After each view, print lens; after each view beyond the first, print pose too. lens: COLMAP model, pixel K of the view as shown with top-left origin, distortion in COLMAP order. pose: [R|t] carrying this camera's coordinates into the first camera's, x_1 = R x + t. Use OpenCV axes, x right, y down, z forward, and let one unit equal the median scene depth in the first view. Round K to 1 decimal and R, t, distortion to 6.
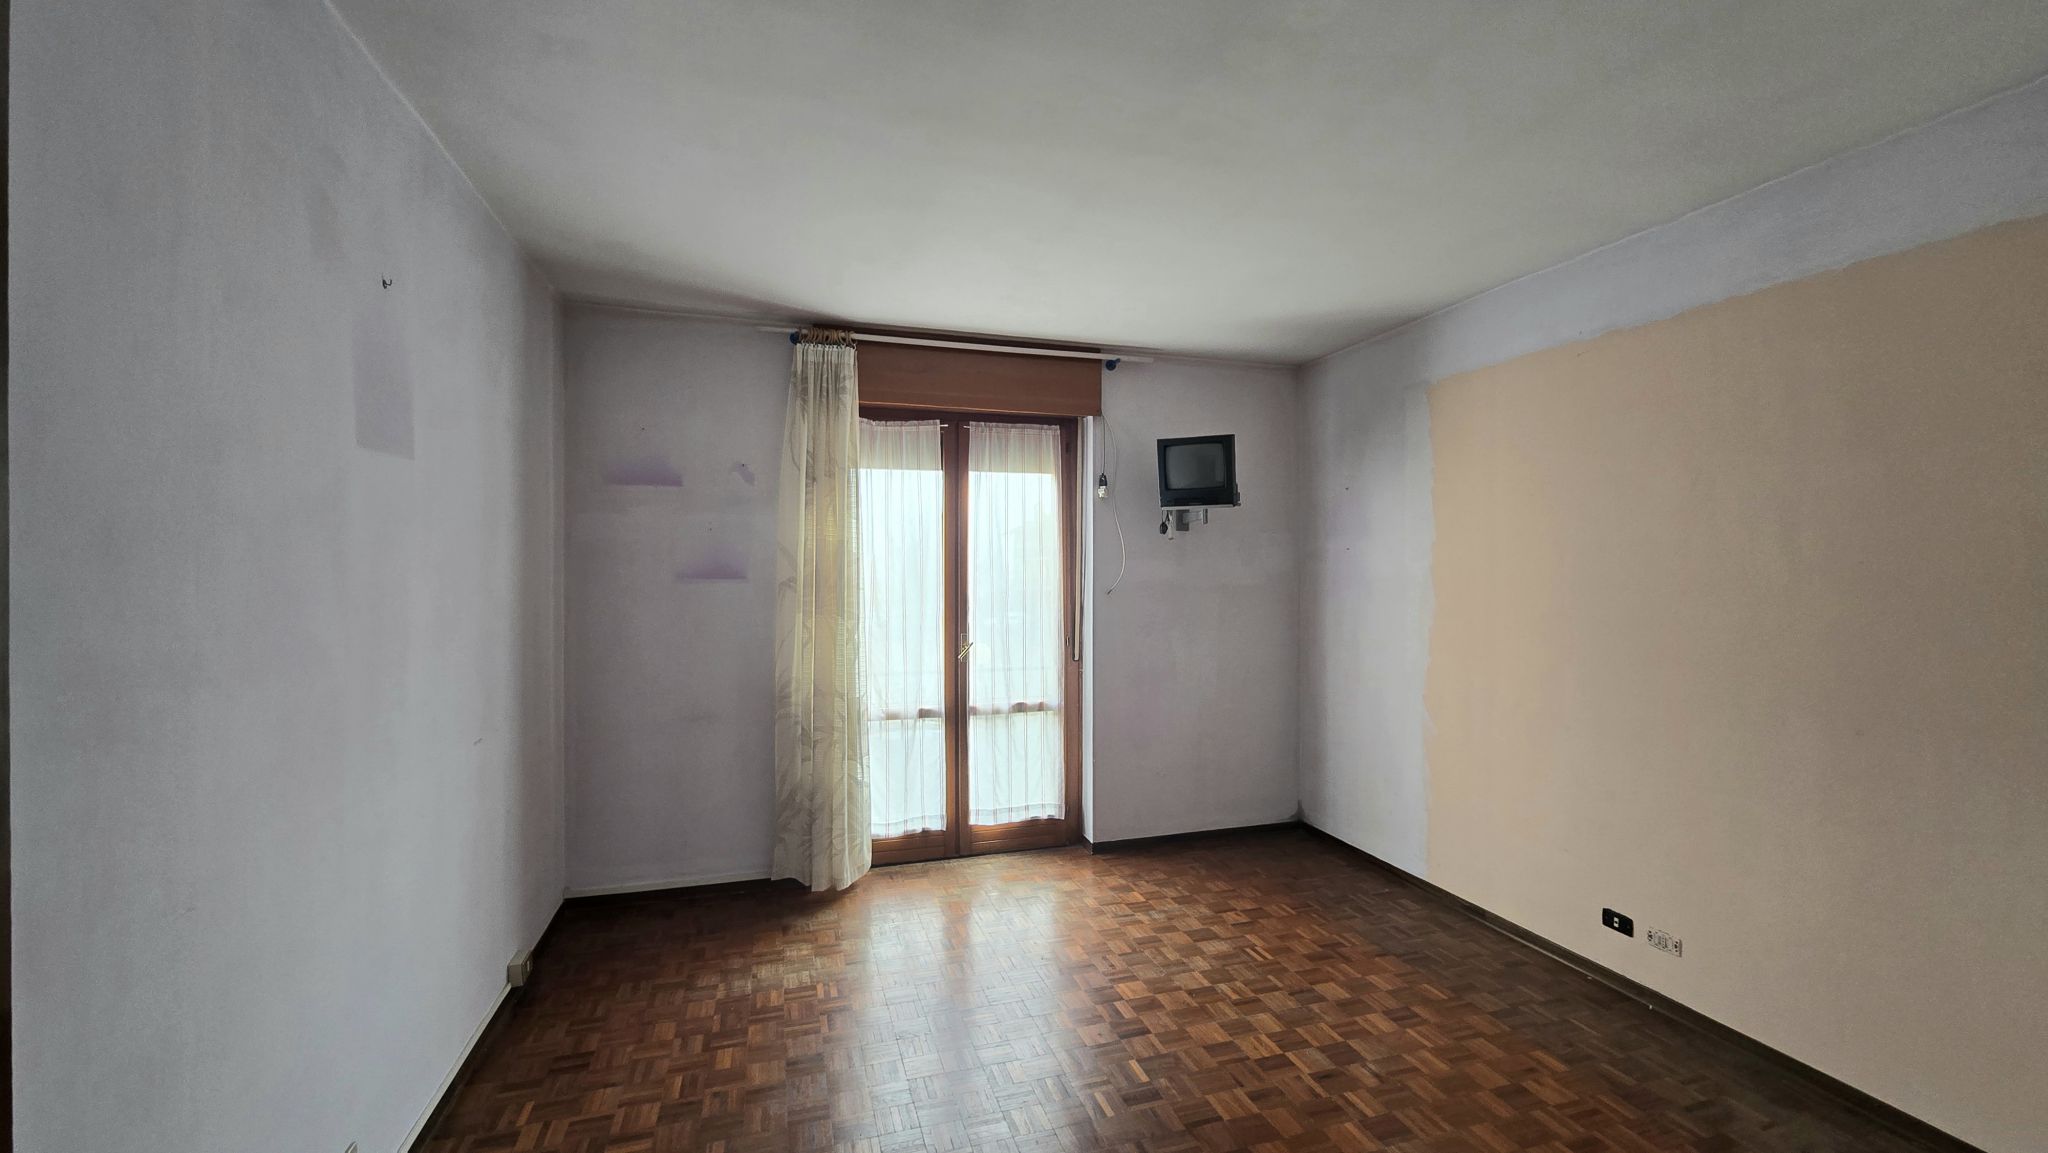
lens RADIAL K [[837.3, 0, 1011.3], [0, 837.3, 576.3], [0, 0, 1]] dist [-0.006053, 0.003245]
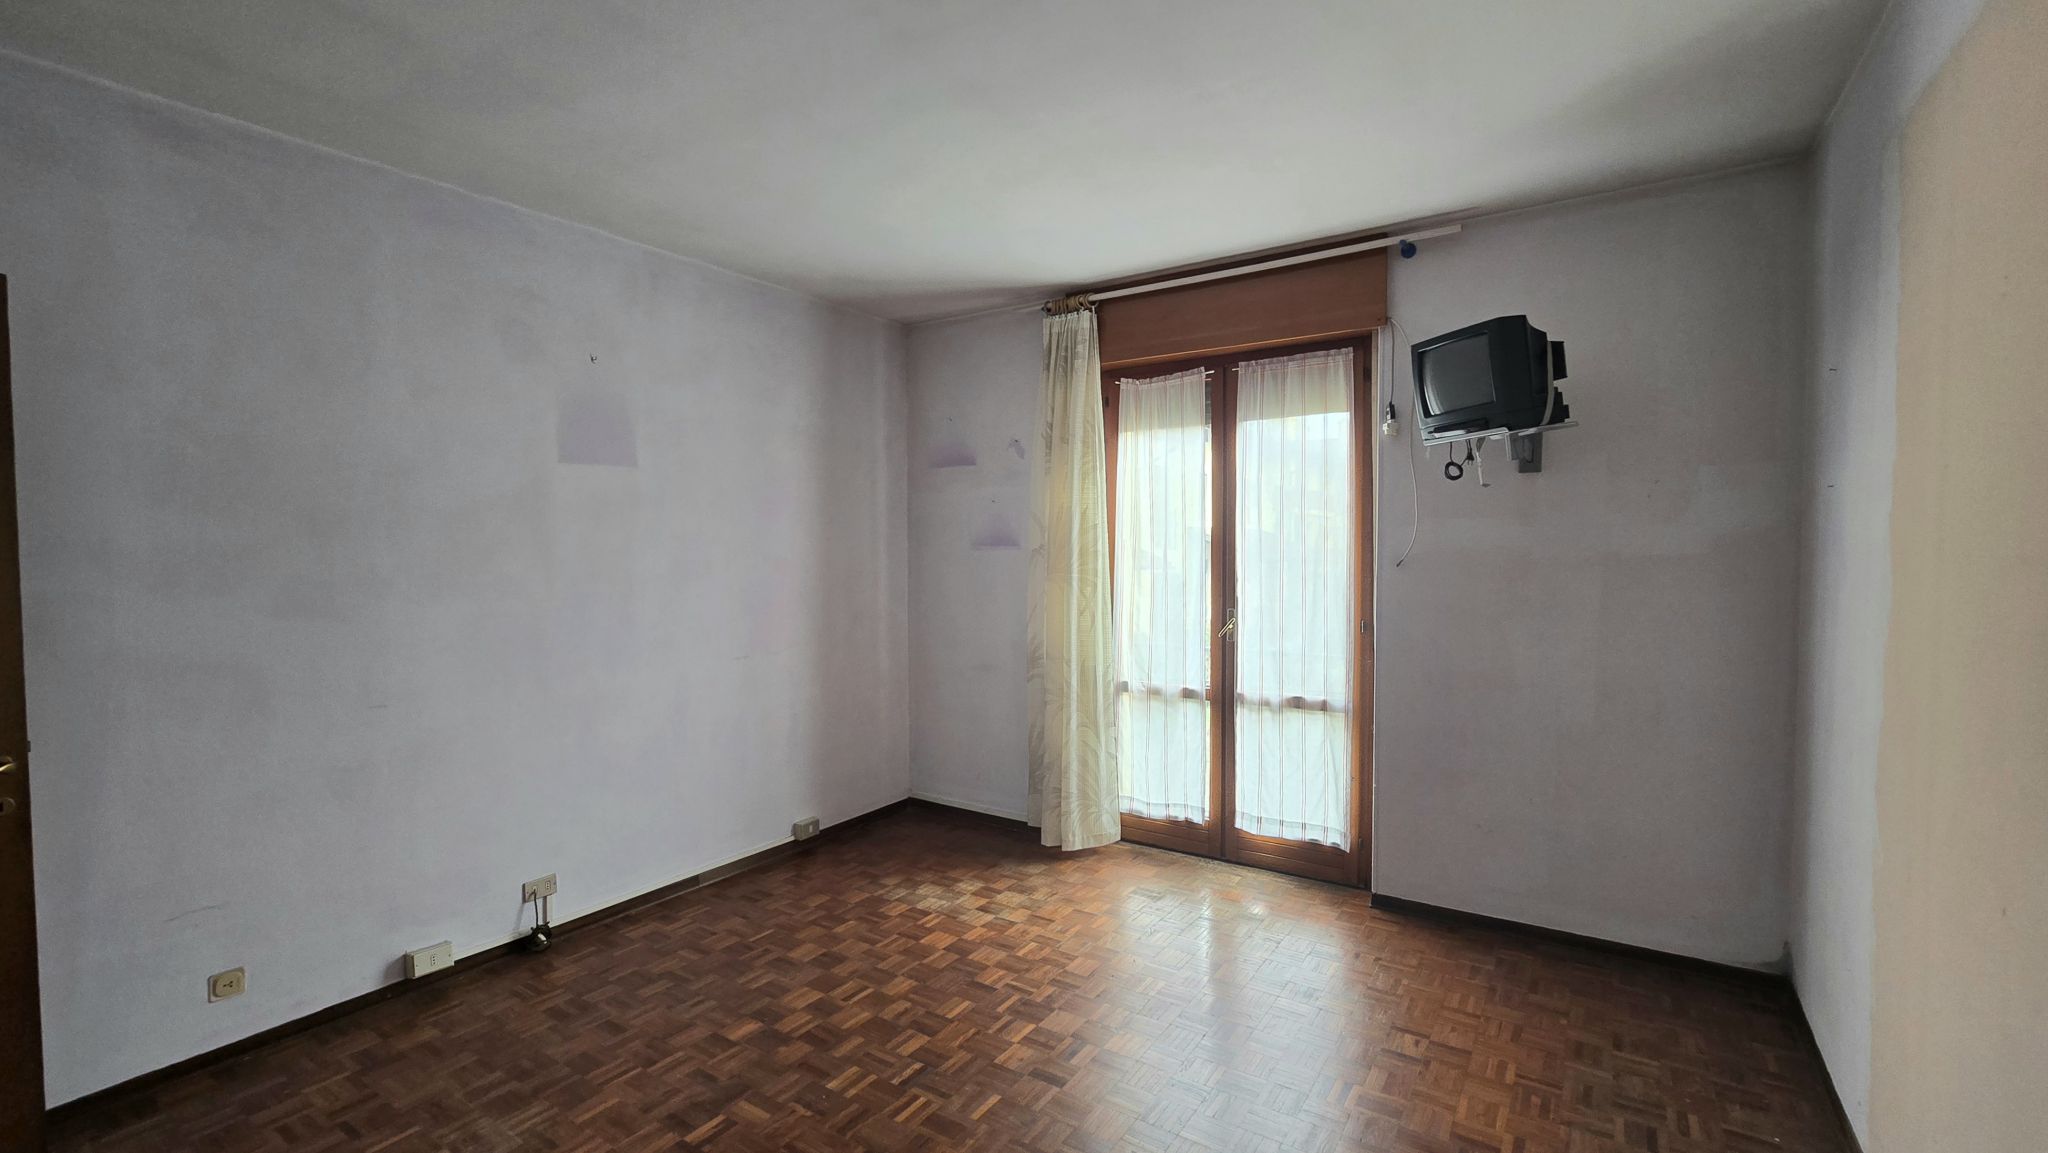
lens RADIAL K [[837.3, 0, 1030.4], [0, 837.3, 579.9], [0, 0, 1]] dist [-0.006053, 0.003245]
pose [[0.641613, 0.028456, -0.766500, 0.483424], [-0.000732, 0.999334, 0.036487, 0.006752], [0.767028, -0.022849, 0.641207, 0.284848]]
